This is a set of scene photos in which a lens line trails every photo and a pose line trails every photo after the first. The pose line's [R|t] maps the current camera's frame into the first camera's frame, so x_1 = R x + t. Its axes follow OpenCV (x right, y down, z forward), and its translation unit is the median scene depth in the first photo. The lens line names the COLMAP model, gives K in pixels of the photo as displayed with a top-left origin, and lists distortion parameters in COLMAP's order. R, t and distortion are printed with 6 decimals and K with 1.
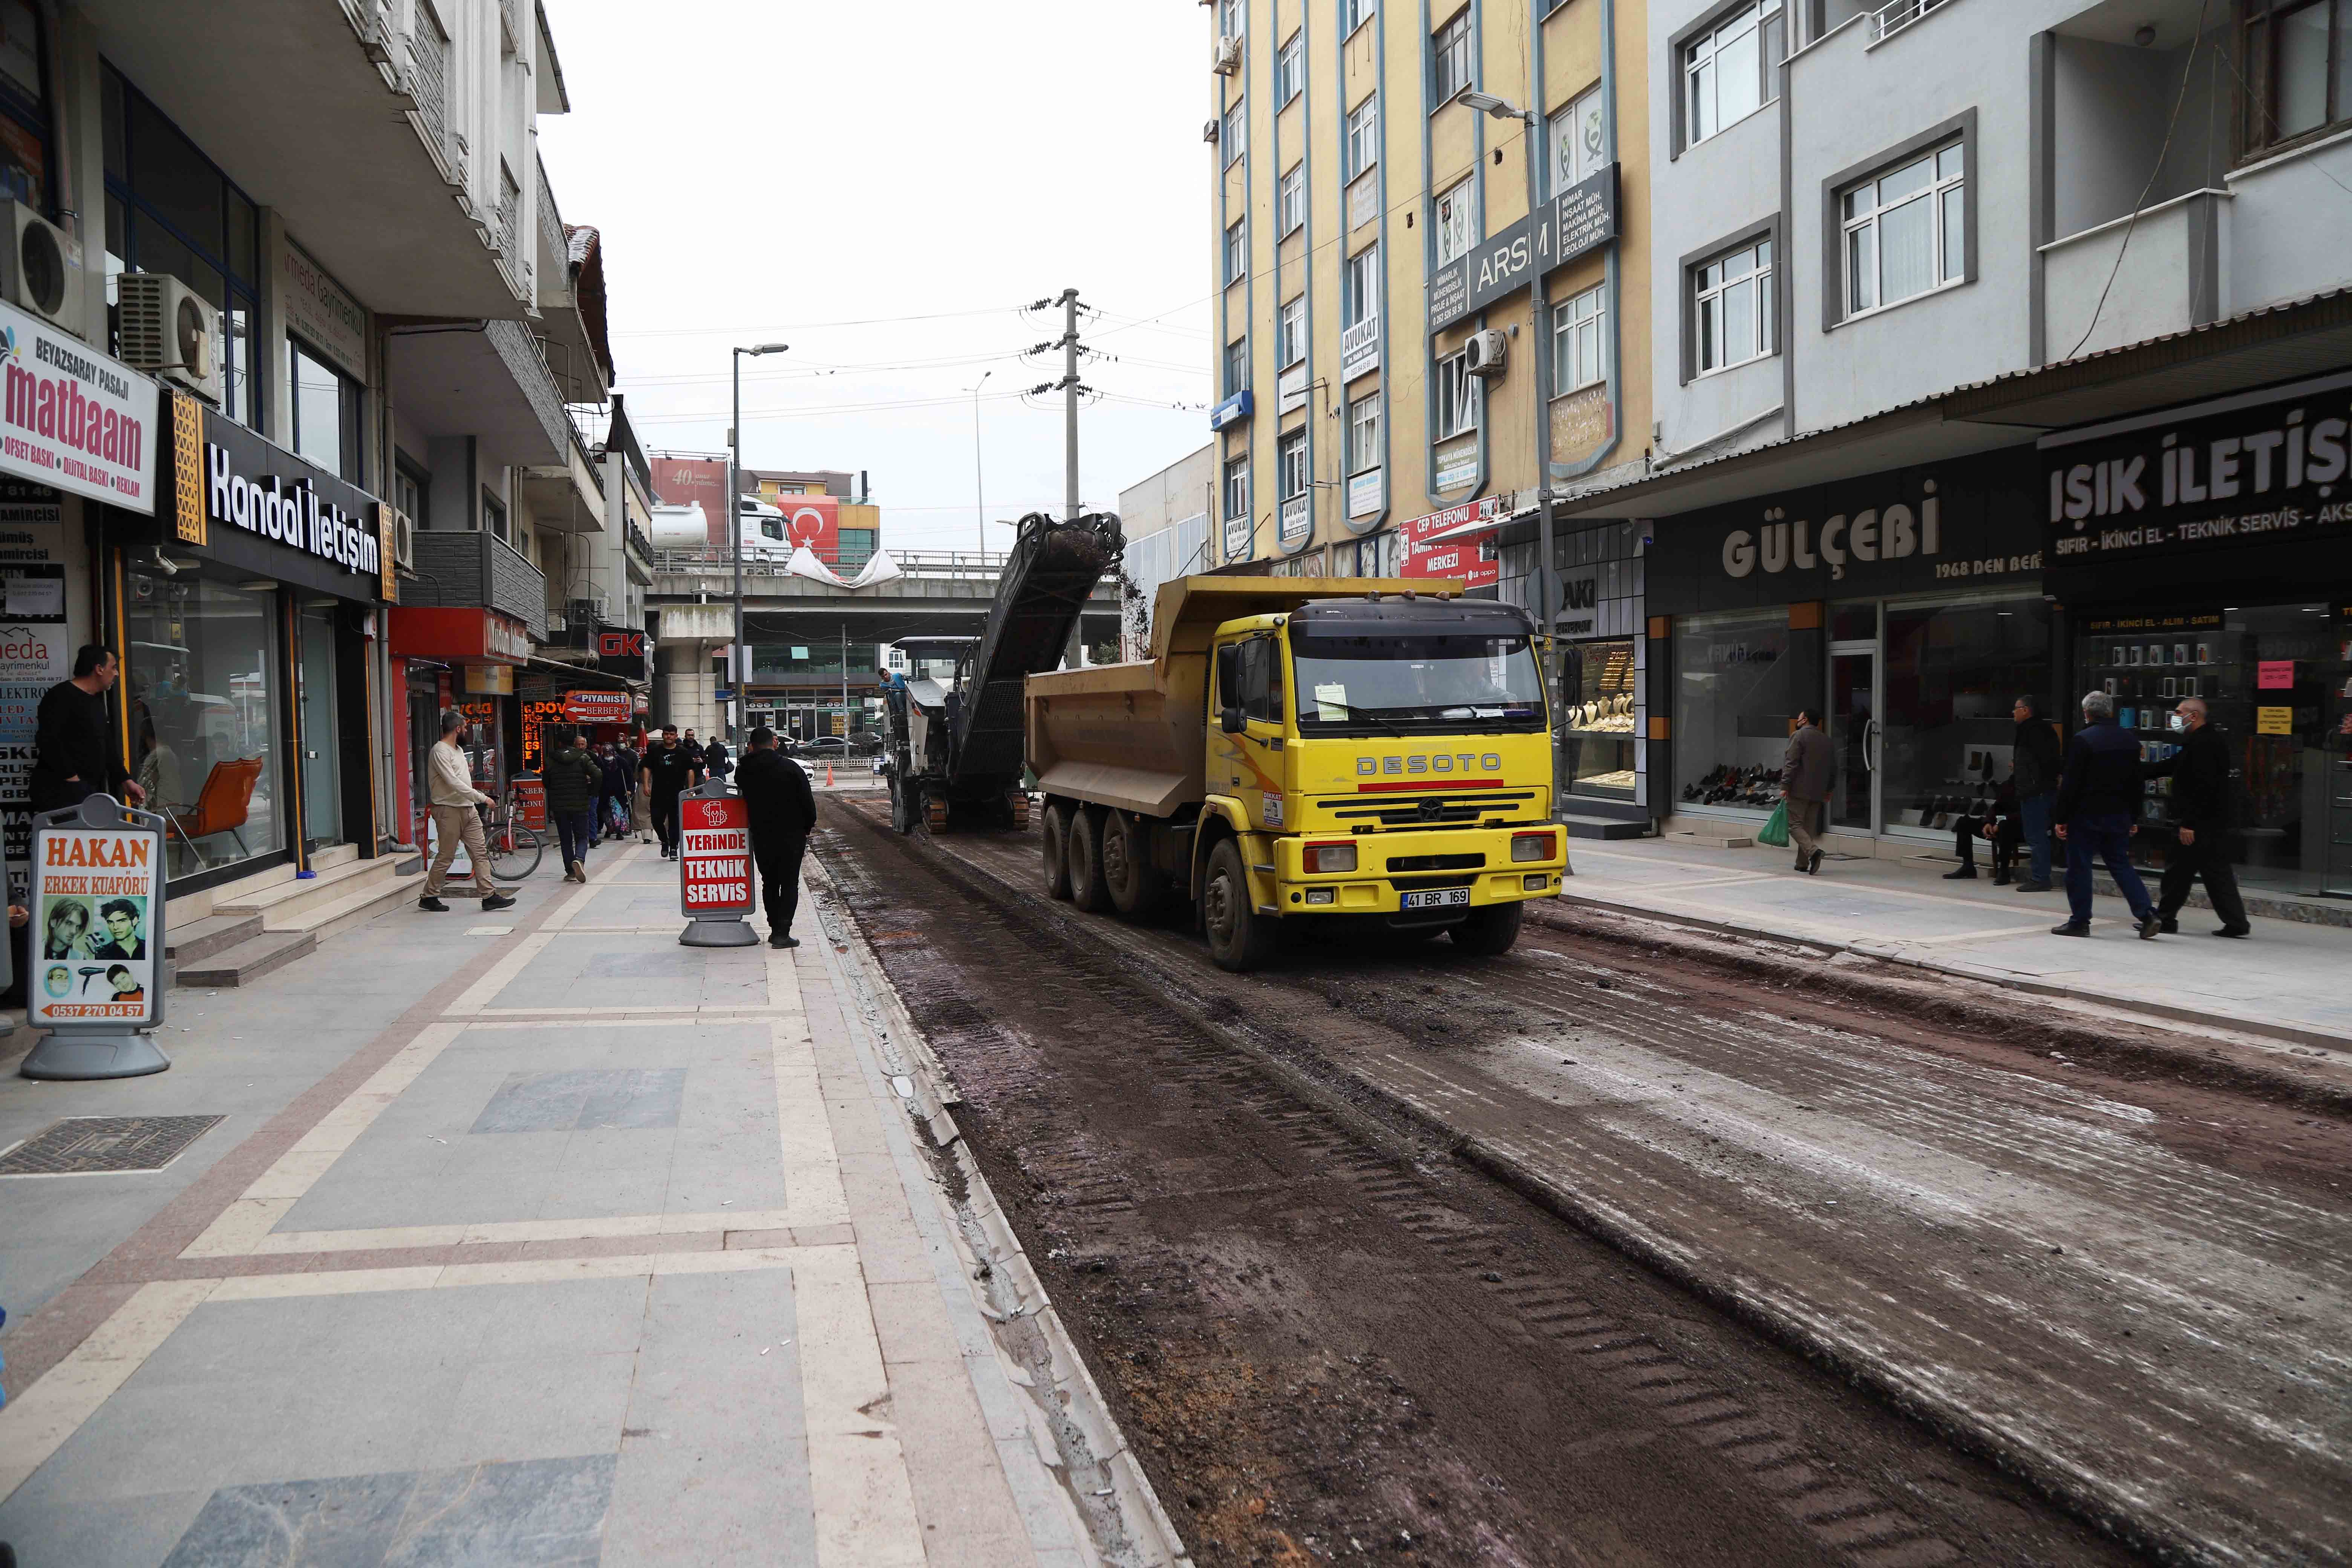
lens RADIAL K [[1607.1, 0, 1199.3], [0, 1607.1, 808.0], [0, 0, 1]] dist [-0.121578, 0.073509]
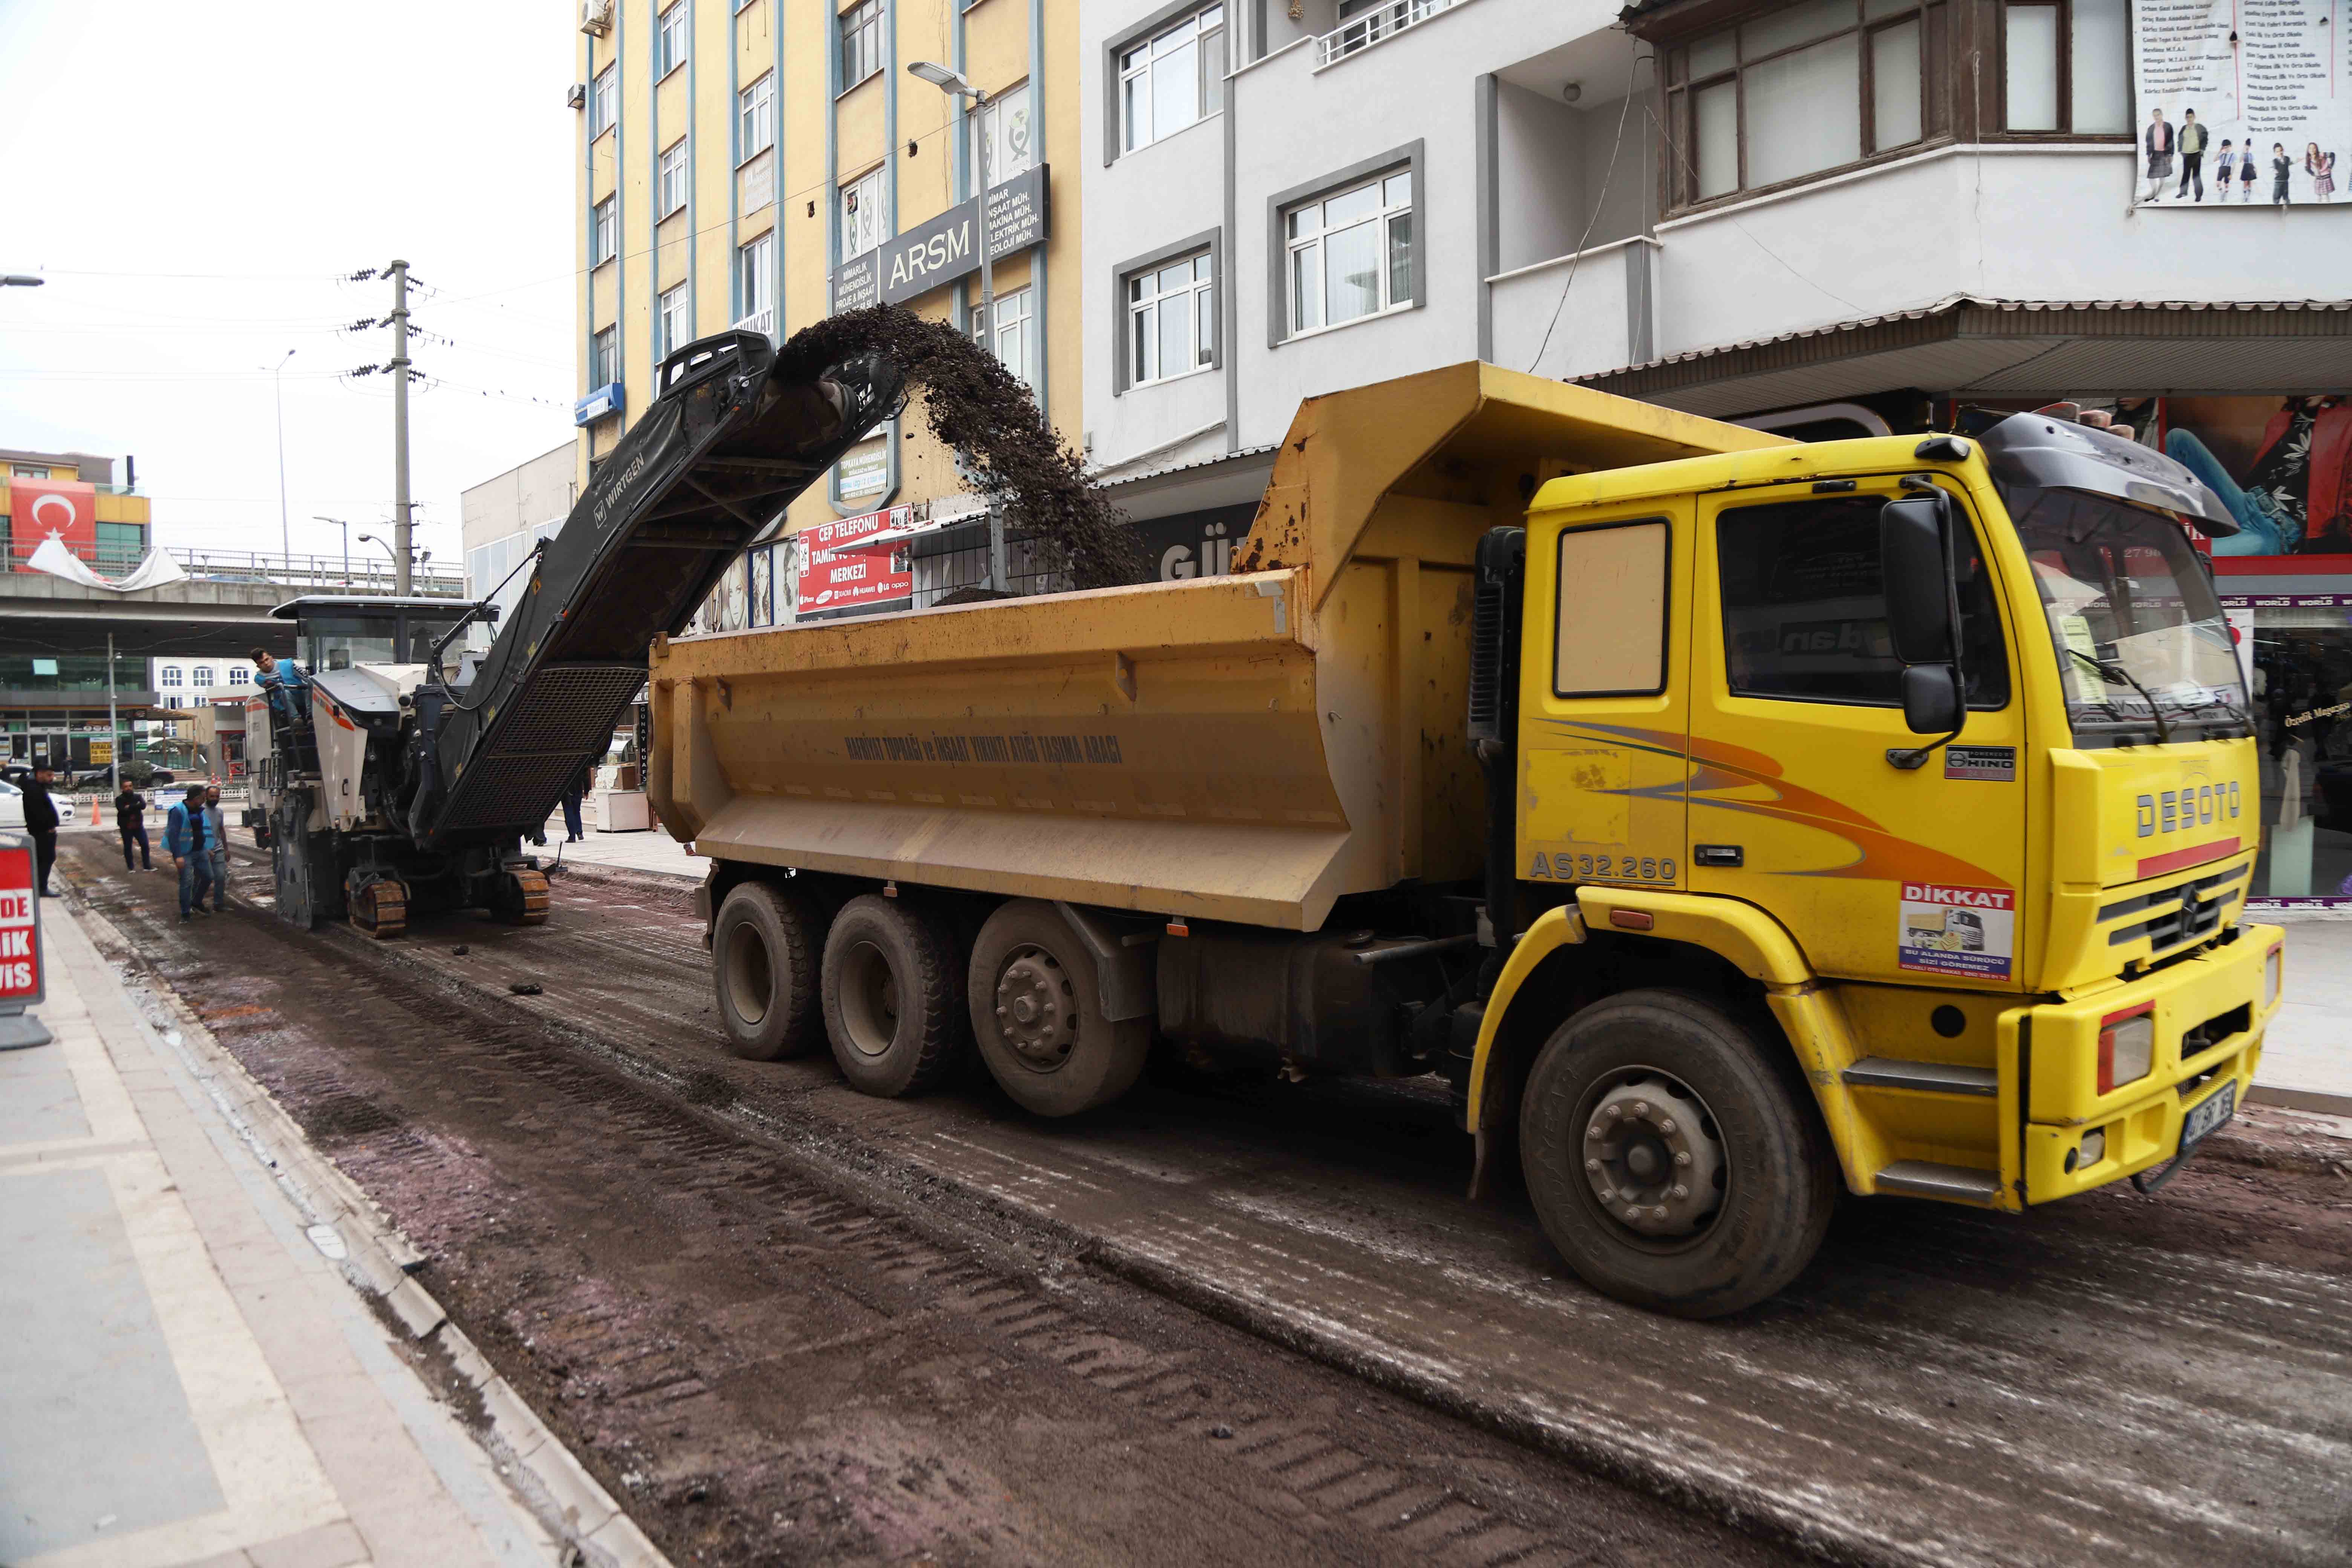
lens RADIAL K [[1607.1, 0, 1199.3], [0, 1607.1, 808.0], [0, 0, 1]] dist [-0.121578, 0.073509]
pose [[0.920144, -0.020467, 0.391044, -0.059183], [0.025584, 0.999642, -0.007878, -0.005895], [-0.390743, 0.017254, 0.920338, 0.120067]]
